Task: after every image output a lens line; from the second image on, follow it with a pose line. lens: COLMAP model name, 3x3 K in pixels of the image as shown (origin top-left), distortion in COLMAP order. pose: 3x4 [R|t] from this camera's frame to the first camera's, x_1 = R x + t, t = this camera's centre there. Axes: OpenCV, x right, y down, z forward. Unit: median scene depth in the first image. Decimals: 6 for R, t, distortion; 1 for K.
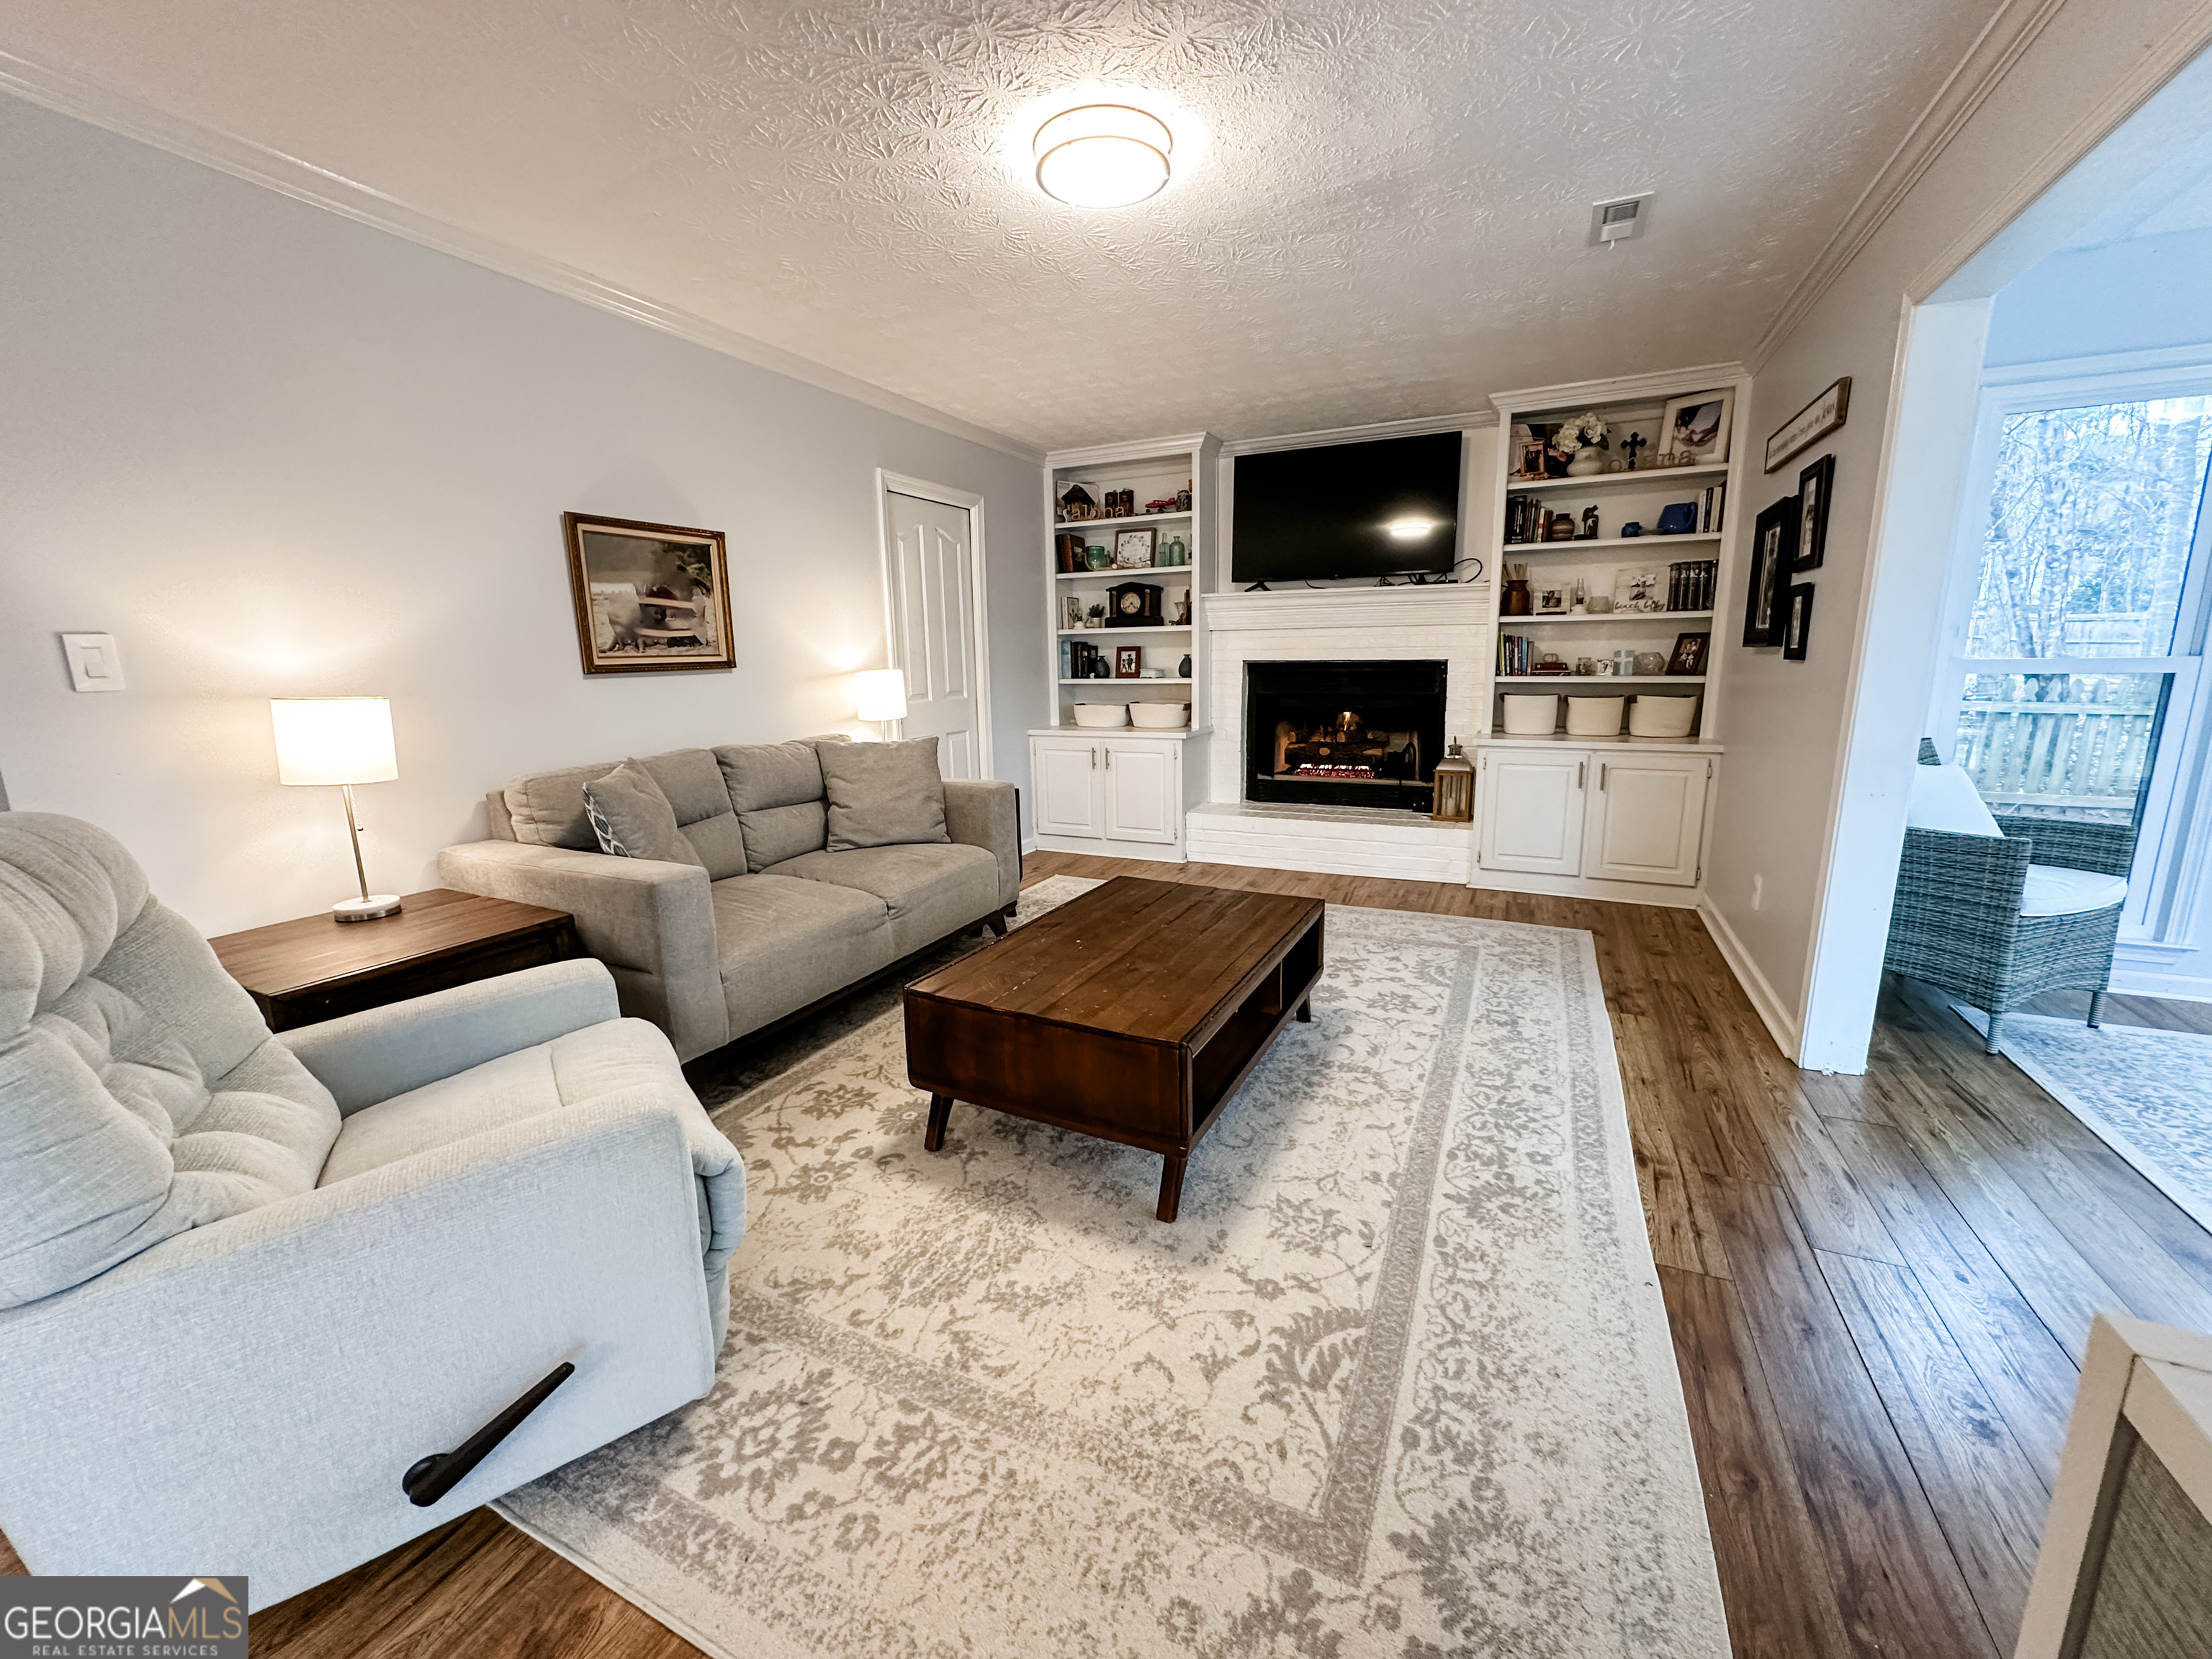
lens RADIAL K [[881.1, 0, 1108.6], [0, 881.1, 821.0], [0, 0, 1]] dist [-0.002701, 0.000590]
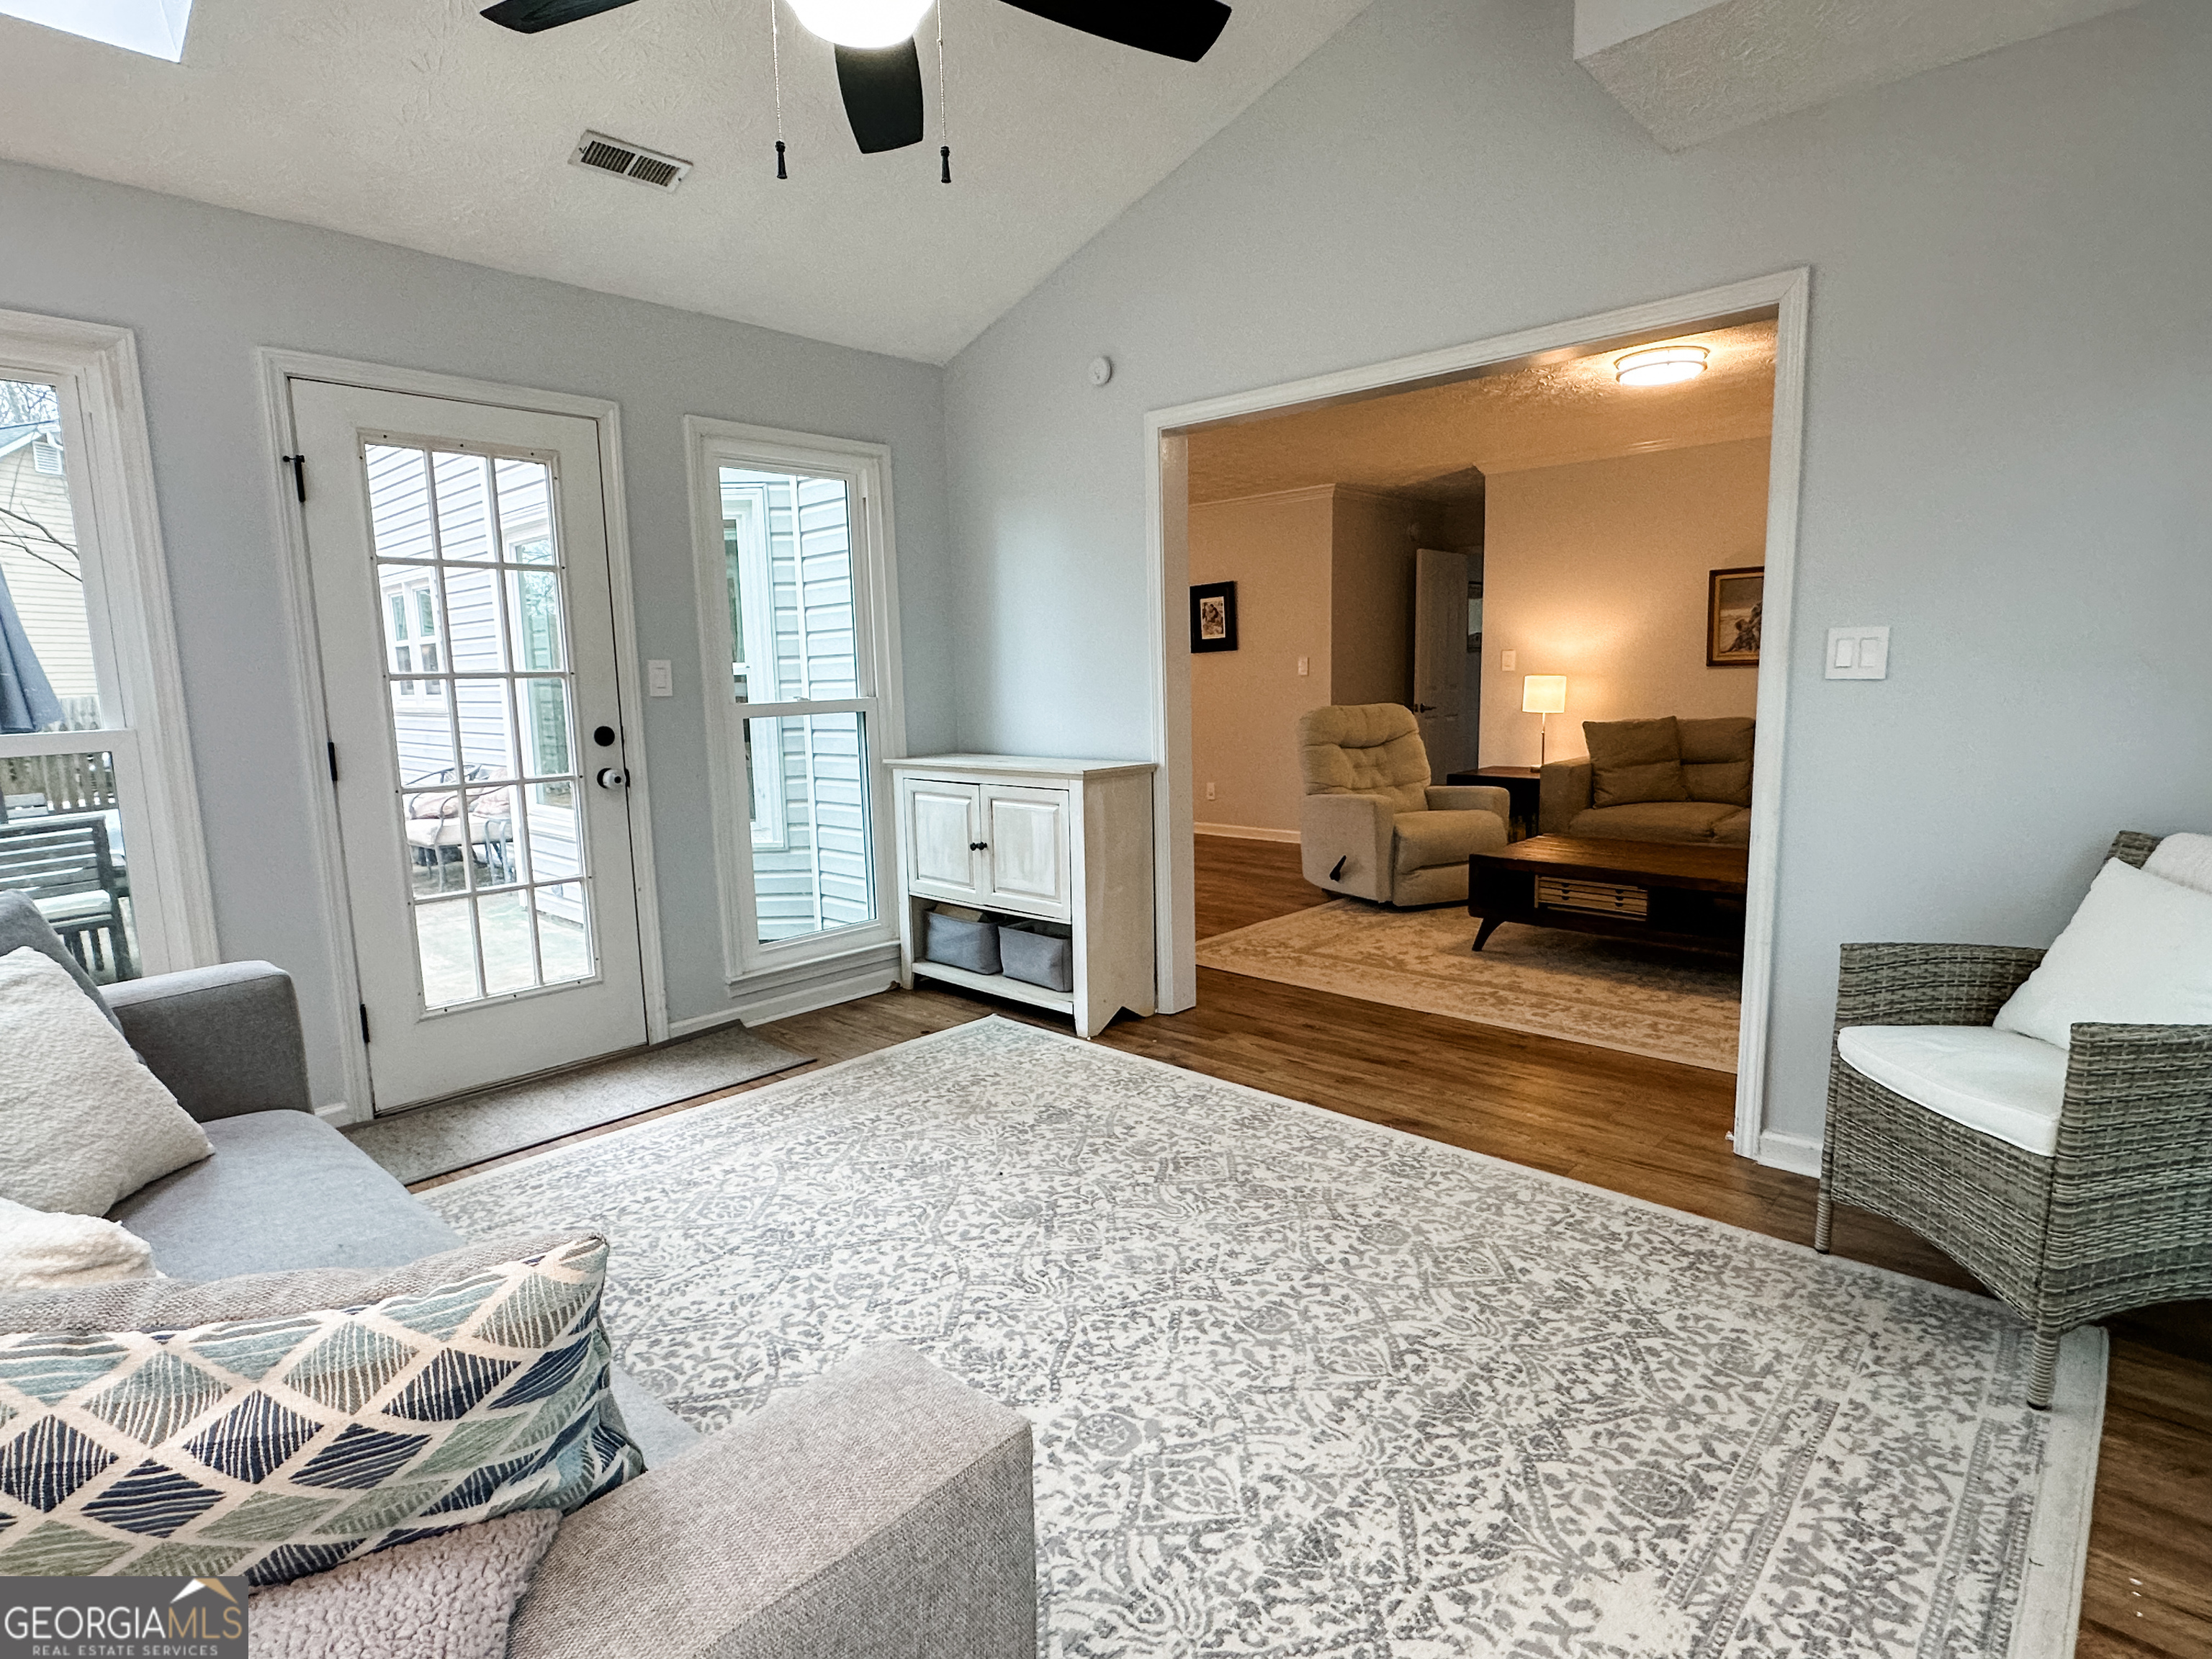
lens RADIAL K [[1143.5, 0, 1102.5], [0, 1143.5, 833.2], [0, 0, 1]] dist [-0.002273, -0.000216]
pose [[-0.296759, 0.158775, -0.941661, 1.161871], [-0.148098, 0.966499, 0.209635, -0.093604], [0.943399, 0.201669, -0.263303, 0.358708]]
